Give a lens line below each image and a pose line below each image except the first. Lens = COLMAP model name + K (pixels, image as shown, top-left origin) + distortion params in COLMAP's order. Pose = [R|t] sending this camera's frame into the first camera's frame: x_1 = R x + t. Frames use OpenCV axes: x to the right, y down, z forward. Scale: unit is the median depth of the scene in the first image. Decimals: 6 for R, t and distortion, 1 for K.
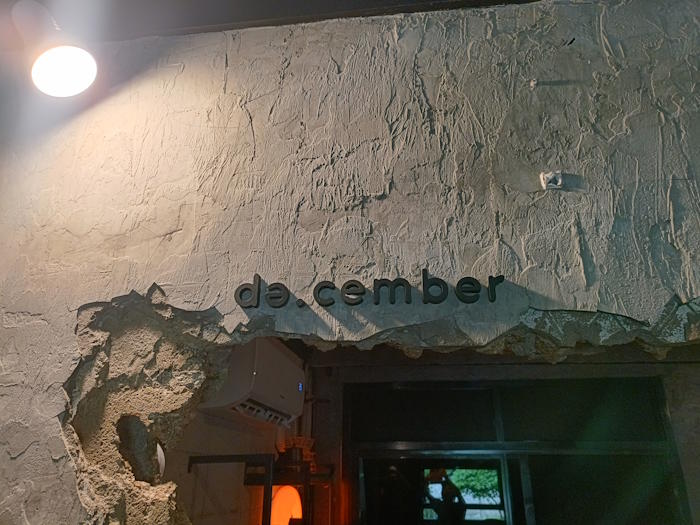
lens RADIAL K [[517.9, 0, 353.4], [0, 517.9, 264.2], [0, 0, 1]] dist [0.034581, -0.020474]
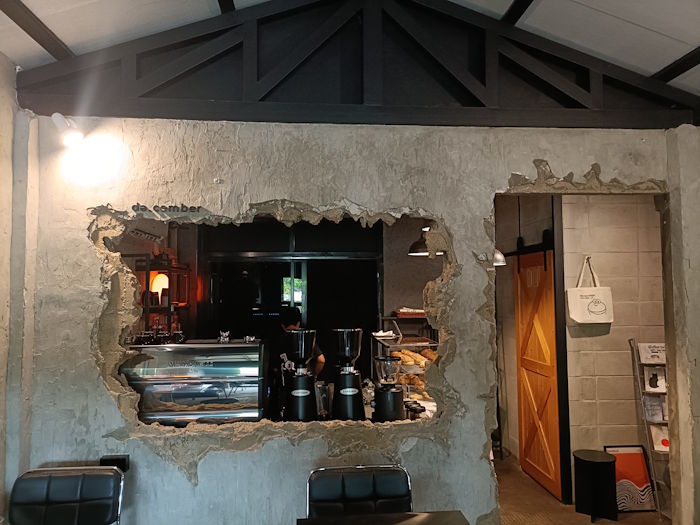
lens RADIAL K [[517.9, 0, 350.5], [0, 517.9, 261.2], [0, 0, 1]] dist [0.034581, -0.020474]
pose [[0.978787, 0.004015, 0.204839, 0.579653], [-0.070319, 0.945657, 0.317471, -0.918105], [-0.192433, -0.325140, 0.925880, -3.069413]]
